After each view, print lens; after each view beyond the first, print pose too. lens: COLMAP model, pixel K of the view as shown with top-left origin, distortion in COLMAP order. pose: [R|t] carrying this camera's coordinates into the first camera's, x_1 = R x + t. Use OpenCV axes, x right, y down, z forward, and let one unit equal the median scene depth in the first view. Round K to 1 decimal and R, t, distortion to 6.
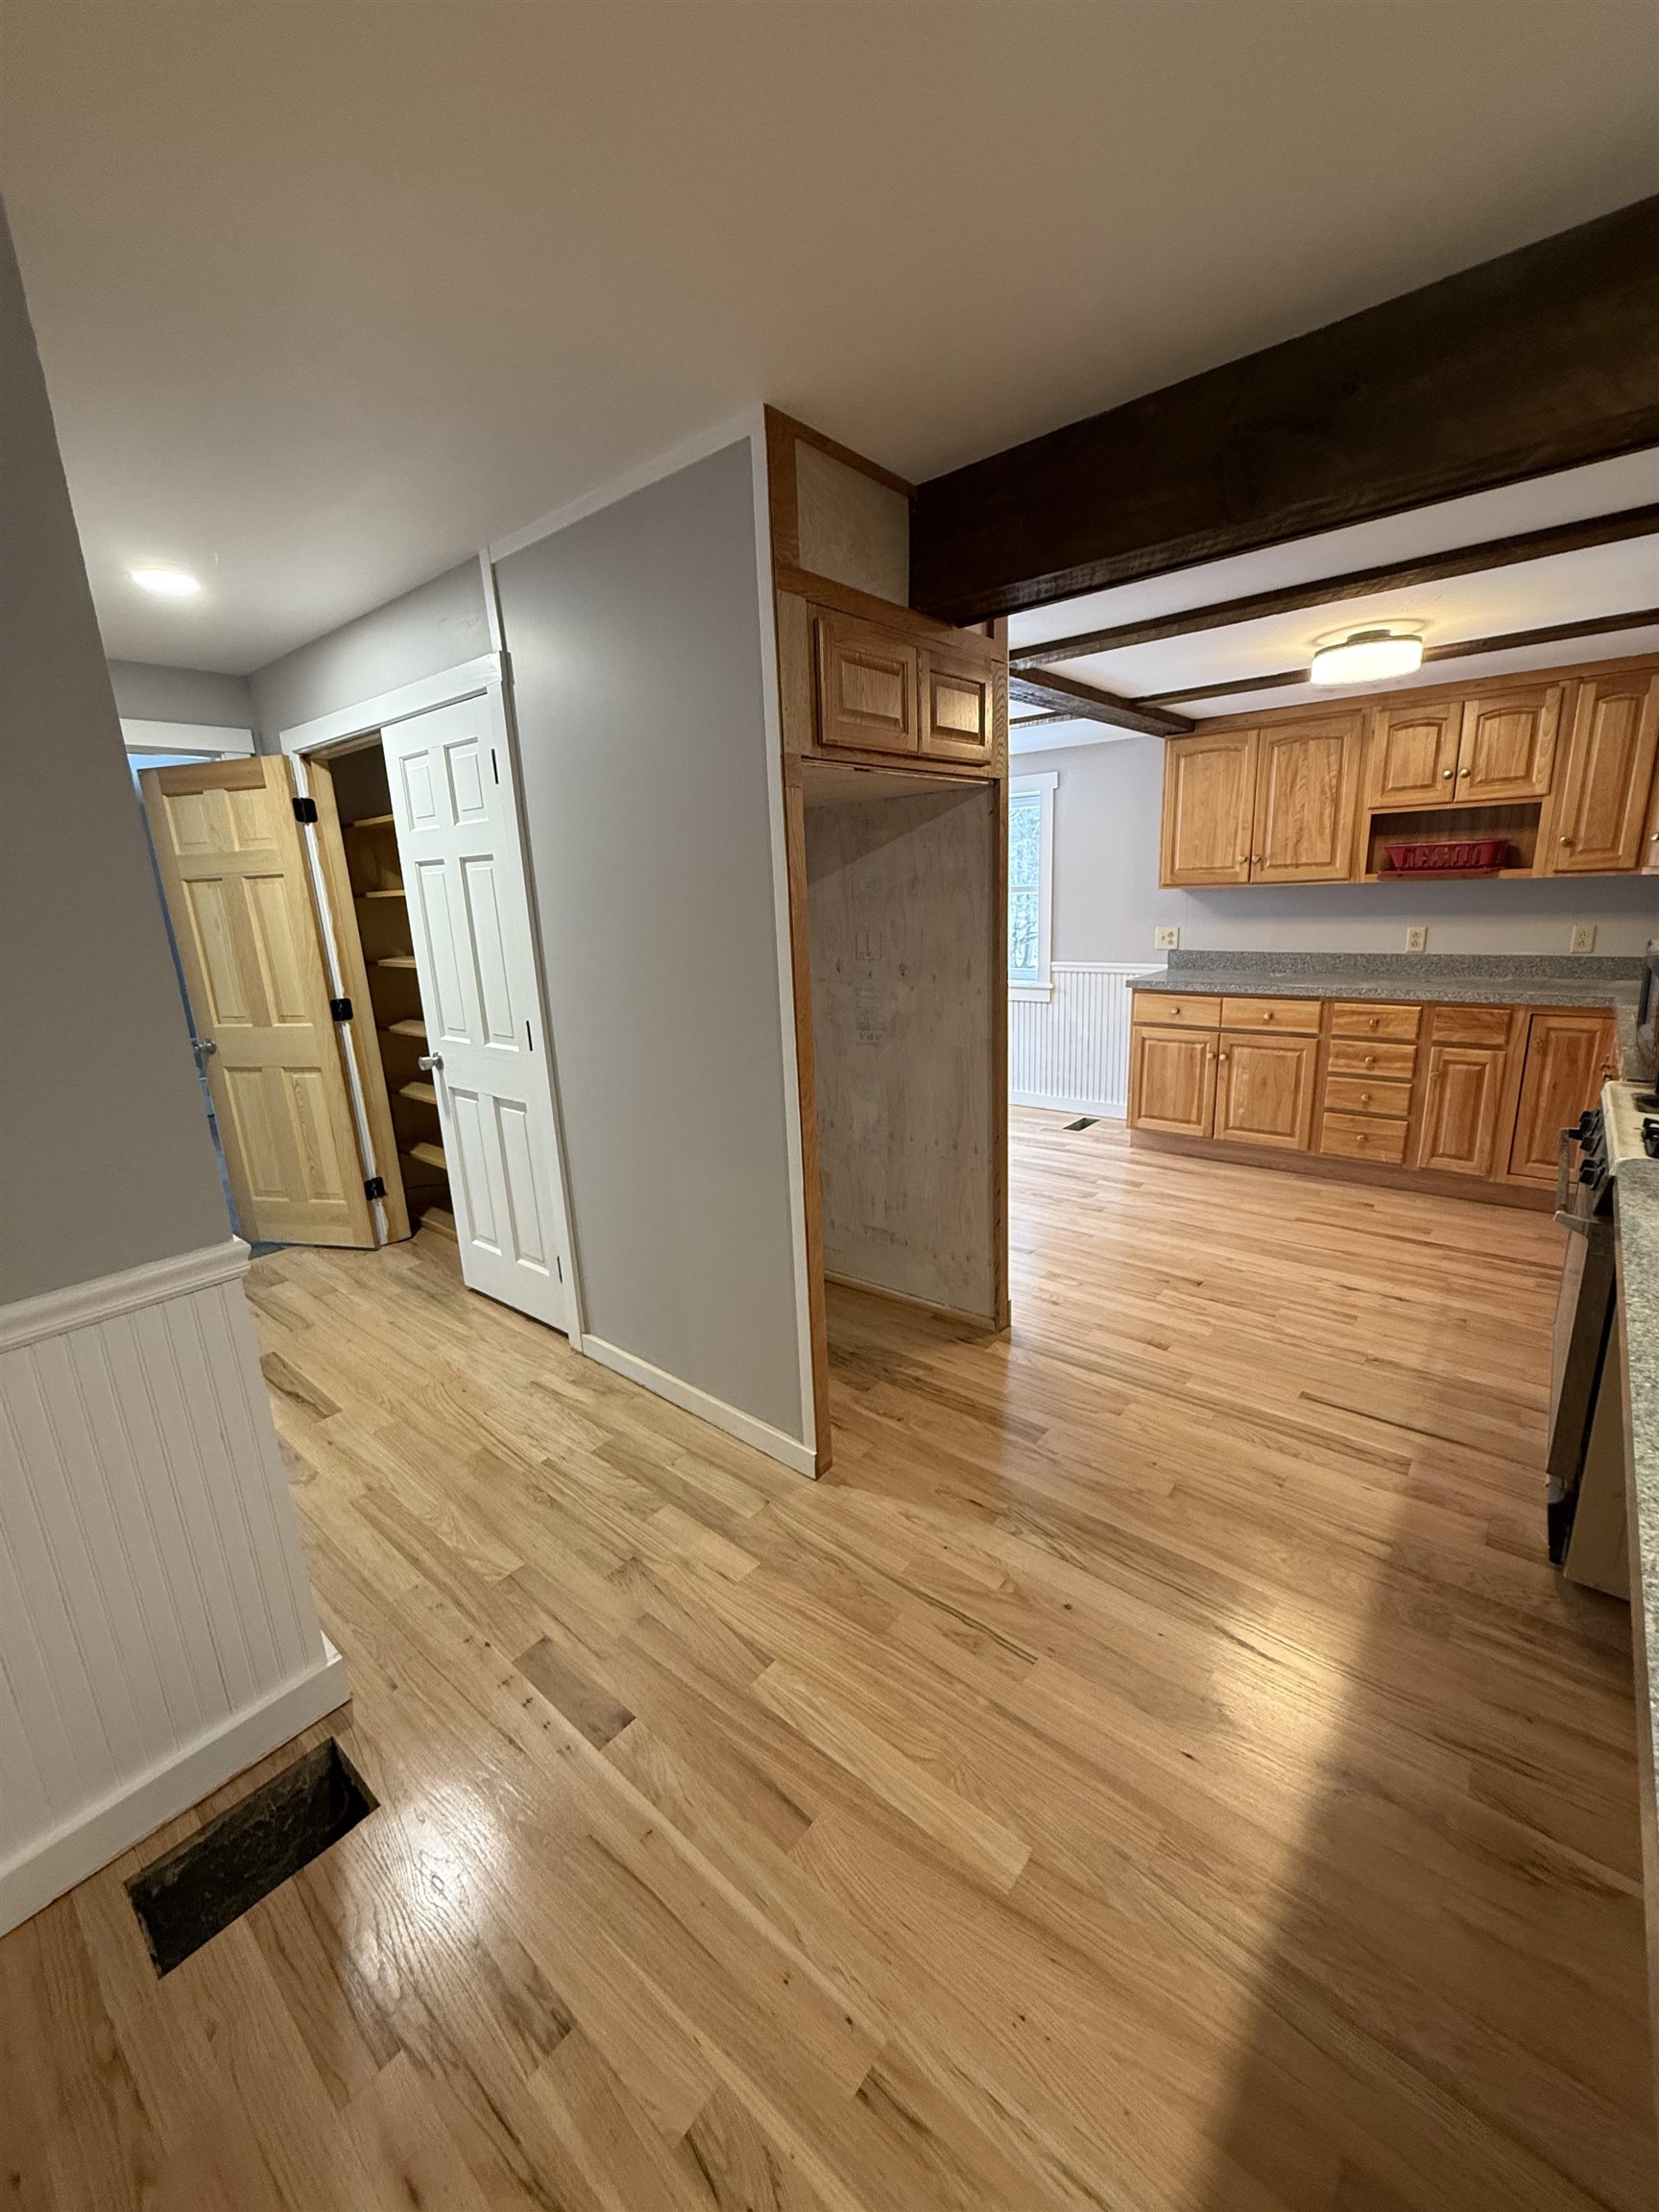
lens RADIAL K [[881.3, 0, 828.5], [0, 881.3, 1100.5], [0, 0, 1]] dist [0.004268, -0.000801]
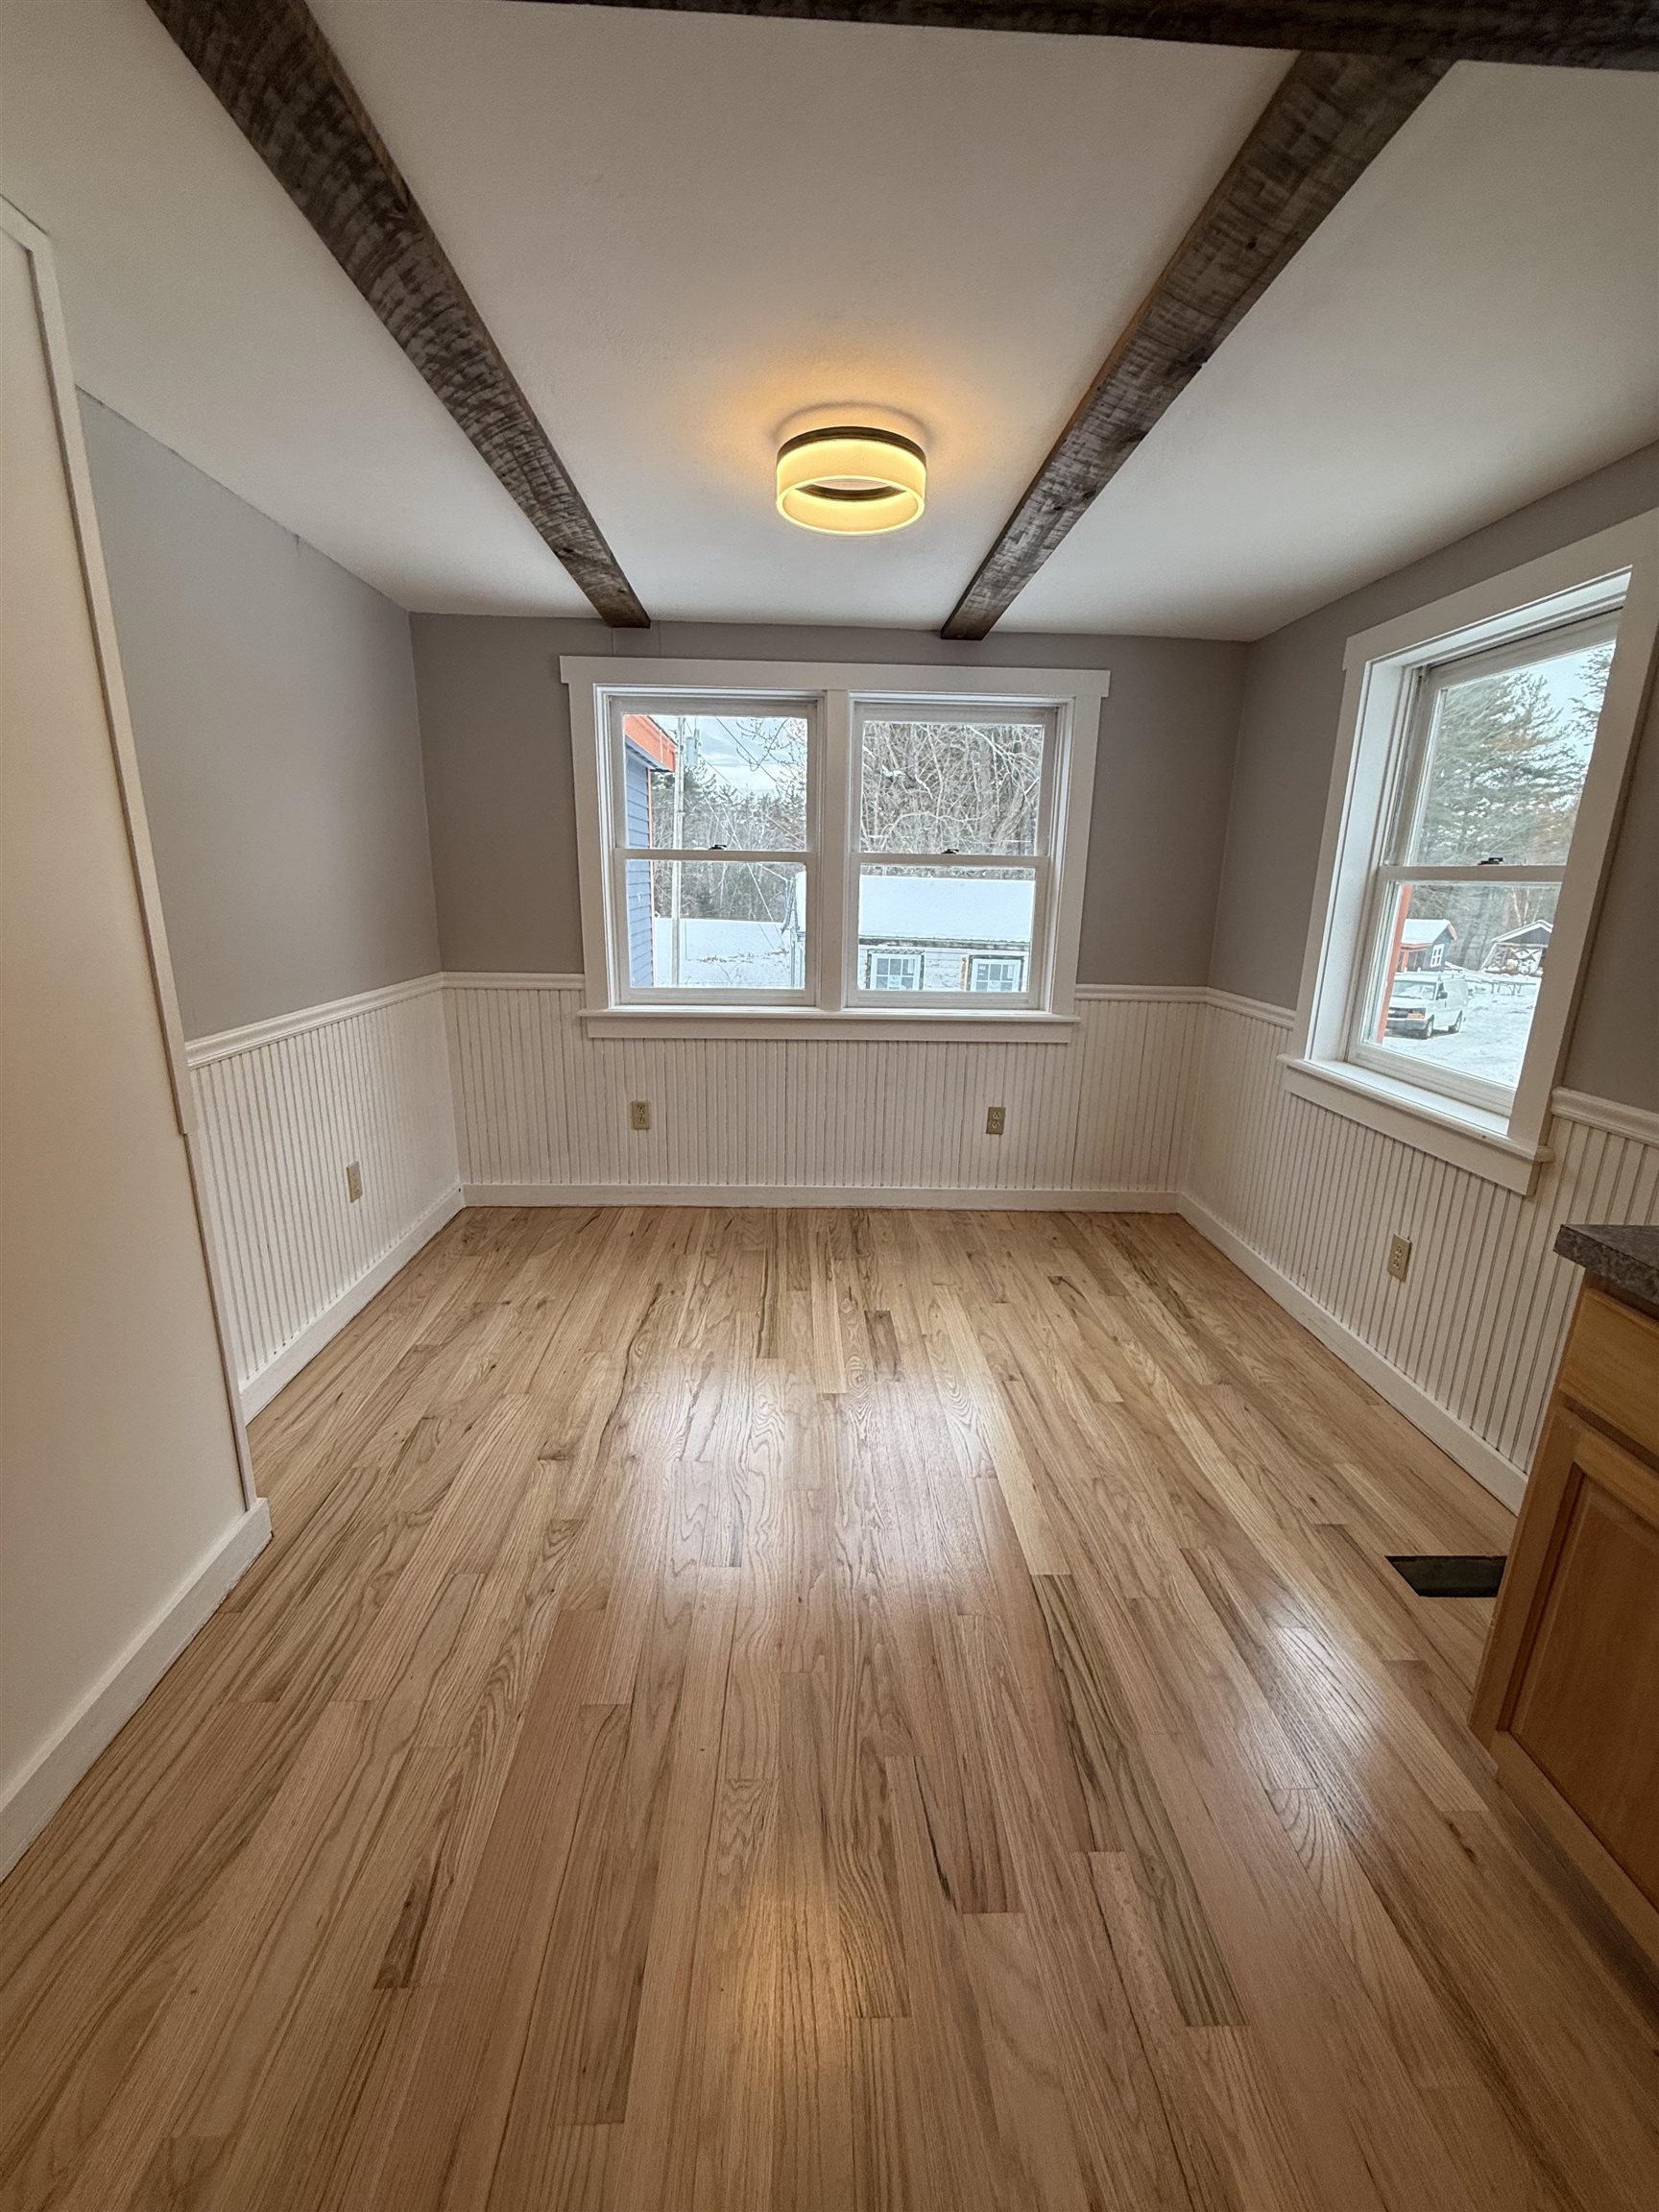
lens RADIAL K [[881.3, 0, 828.5], [0, 881.3, 1100.5], [0, 0, 1]] dist [0.004268, -0.000801]
pose [[0.670416, 0.244557, -0.700524, 0.405129], [-0.231935, 0.965882, 0.115228, -0.167675], [0.704804, 0.085225, 0.704264, 0.740386]]
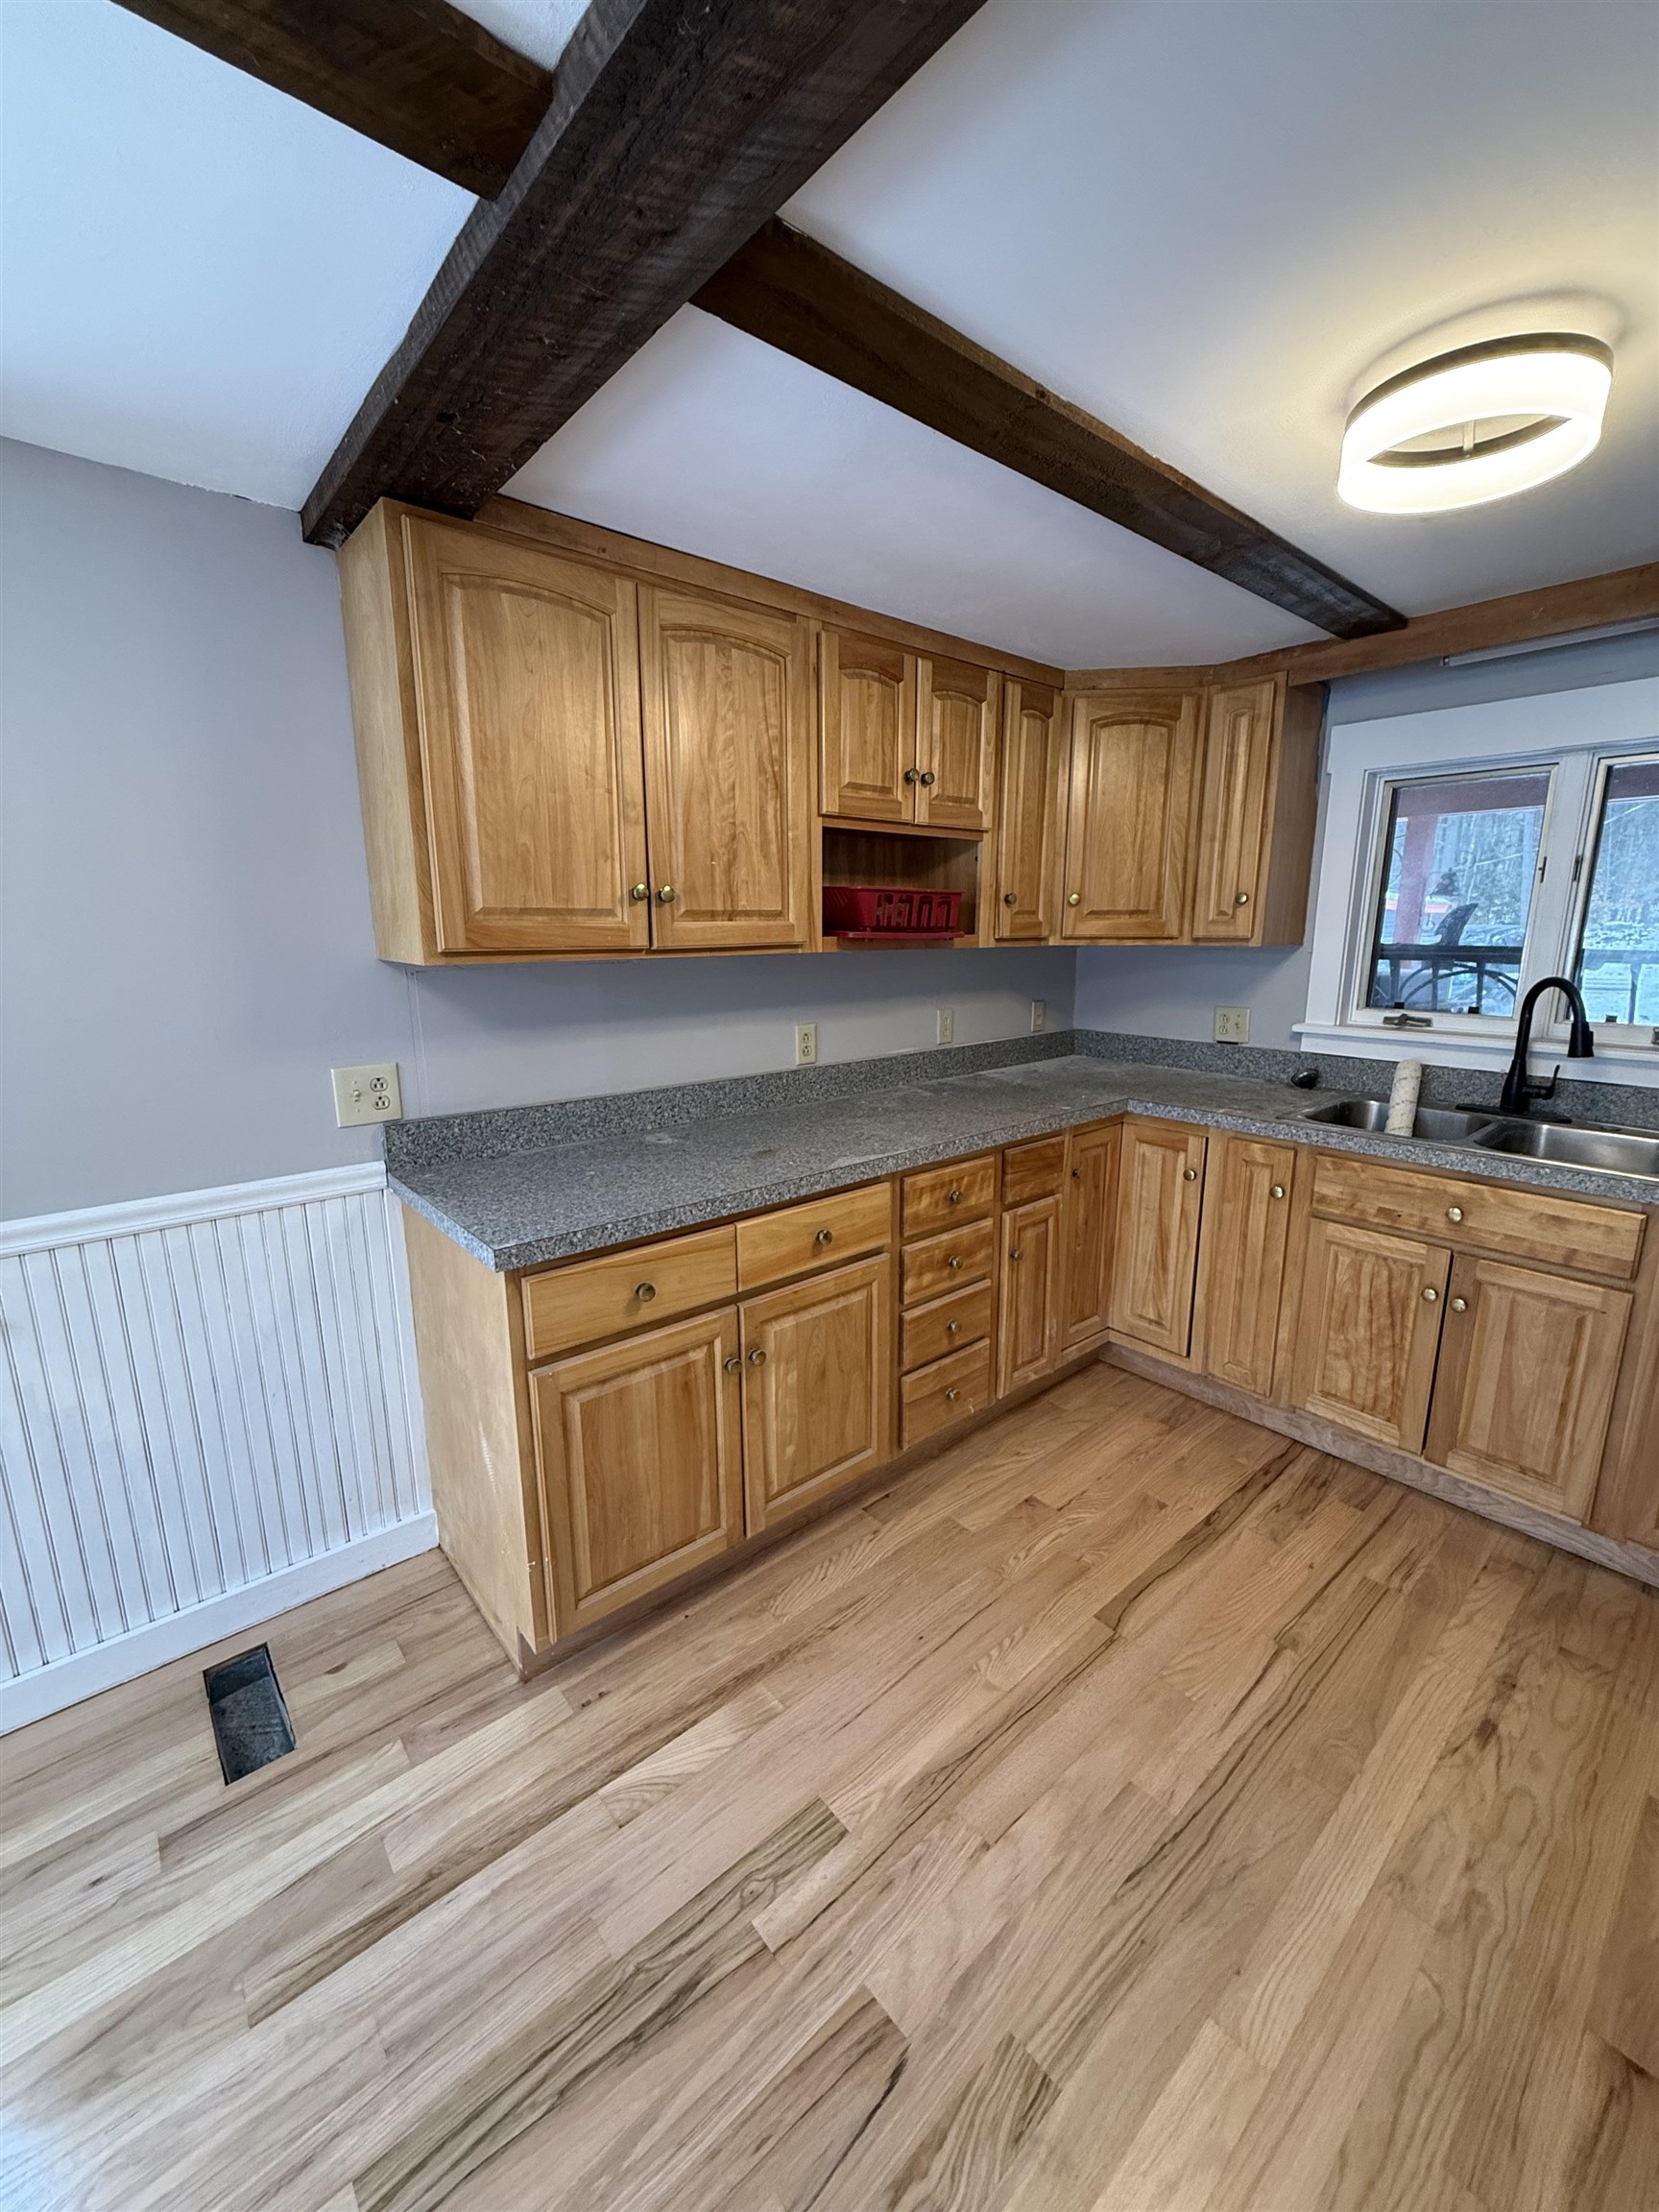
lens RADIAL K [[881.3, 0, 828.5], [0, 881.3, 1100.5], [0, 0, 1]] dist [0.004268, -0.000801]
pose [[0.163046, -0.153167, 0.974657, 0.065063], [0.232343, 0.966054, 0.112948, -0.216741], [-0.958871, 0.208039, 0.193098, 0.902159]]
